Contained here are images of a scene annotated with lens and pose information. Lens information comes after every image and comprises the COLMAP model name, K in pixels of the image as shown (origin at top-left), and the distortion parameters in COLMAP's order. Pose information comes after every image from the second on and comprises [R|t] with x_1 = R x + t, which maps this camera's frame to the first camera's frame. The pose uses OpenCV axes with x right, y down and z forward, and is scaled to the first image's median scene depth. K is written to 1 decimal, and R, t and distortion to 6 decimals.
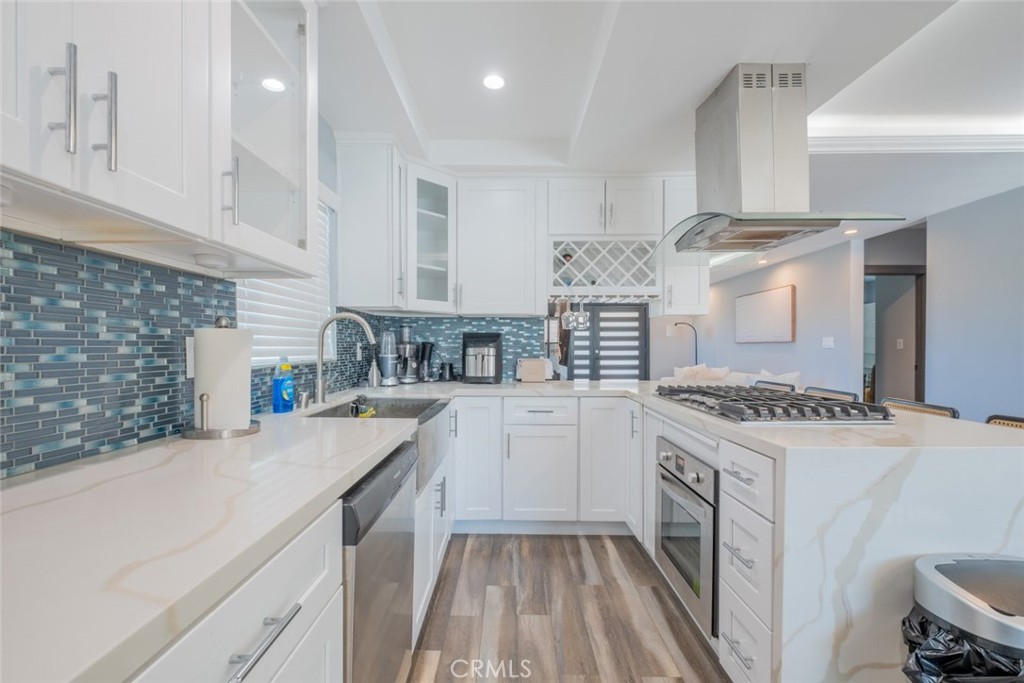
lens RADIAL K [[450.7, 0, 510.7], [0, 450.7, 347.7], [0, 0, 1]] dist [-0.002599, -0.001018]
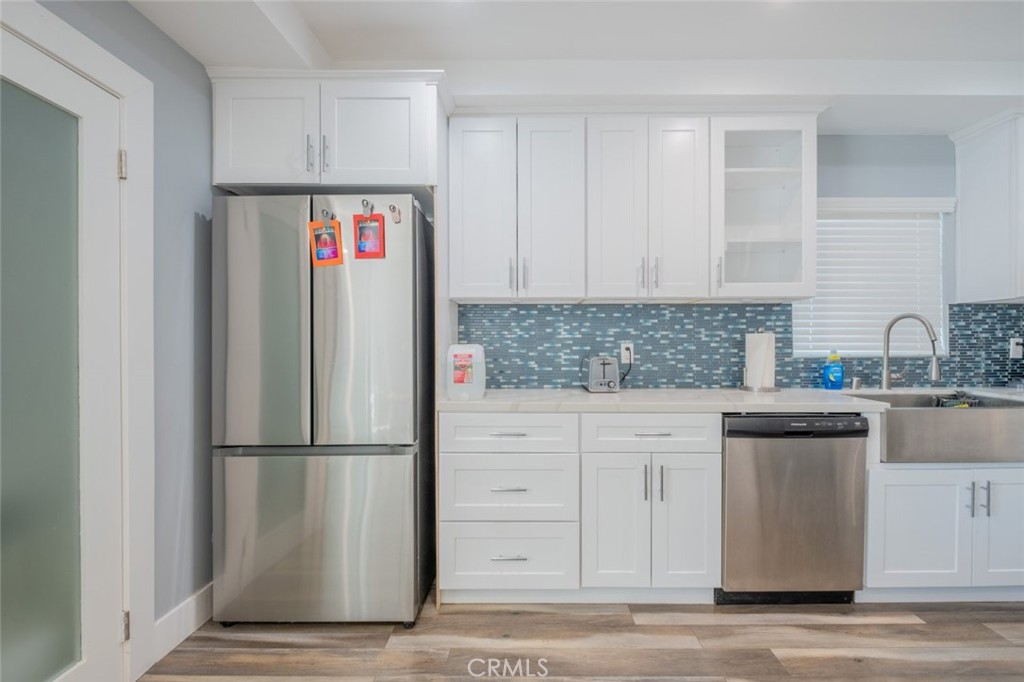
lens RADIAL K [[450.7, 0, 514.0], [0, 450.7, 338.1], [0, 0, 1]] dist [-0.002599, -0.001018]
pose [[-0.004107, 0.000109, -0.999992, 1.365457], [0.000013, 1.000000, 0.000109, -0.028003], [0.999992, -0.000013, -0.004107, 0.003120]]
